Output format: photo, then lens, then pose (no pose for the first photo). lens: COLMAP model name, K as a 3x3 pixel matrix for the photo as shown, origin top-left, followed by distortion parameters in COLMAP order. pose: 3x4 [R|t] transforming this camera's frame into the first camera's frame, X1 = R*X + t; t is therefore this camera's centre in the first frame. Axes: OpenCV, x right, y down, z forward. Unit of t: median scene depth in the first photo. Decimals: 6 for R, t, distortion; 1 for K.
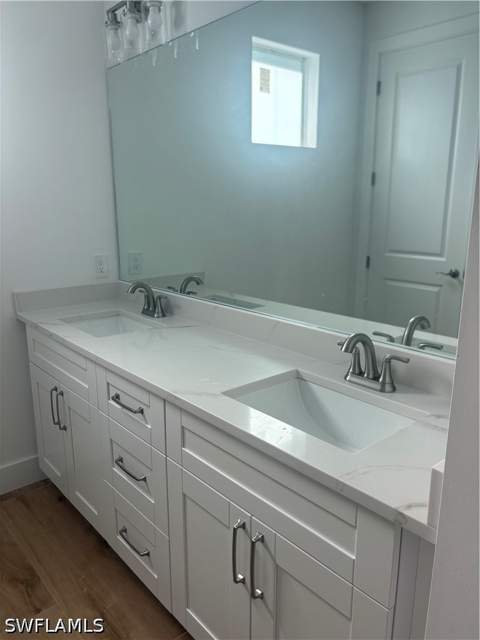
lens RADIAL K [[486.2, 0, 222.6], [0, 486.2, 321.1], [0, 0, 1]] dist [0.018336, -0.003621]
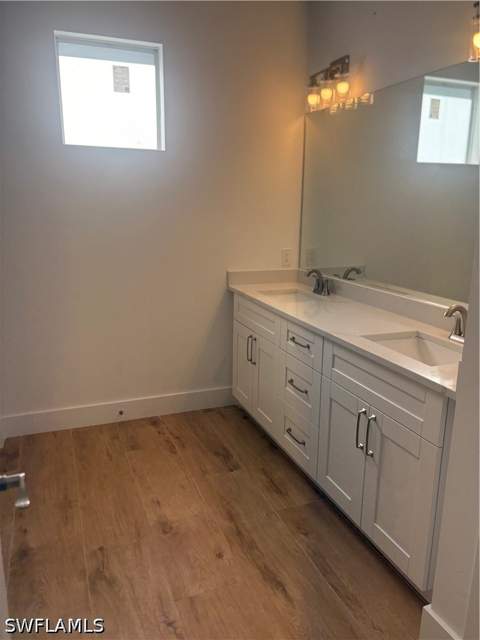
lens RADIAL K [[486.2, 0, 237.4], [0, 486.2, 319.9], [0, 0, 1]] dist [0.018336, -0.003621]
pose [[0.947914, 0.088485, -0.305989, 0.071498], [-0.090002, 0.995899, 0.009178, 0.085147], [0.305546, 0.018840, 0.951991, -0.456707]]
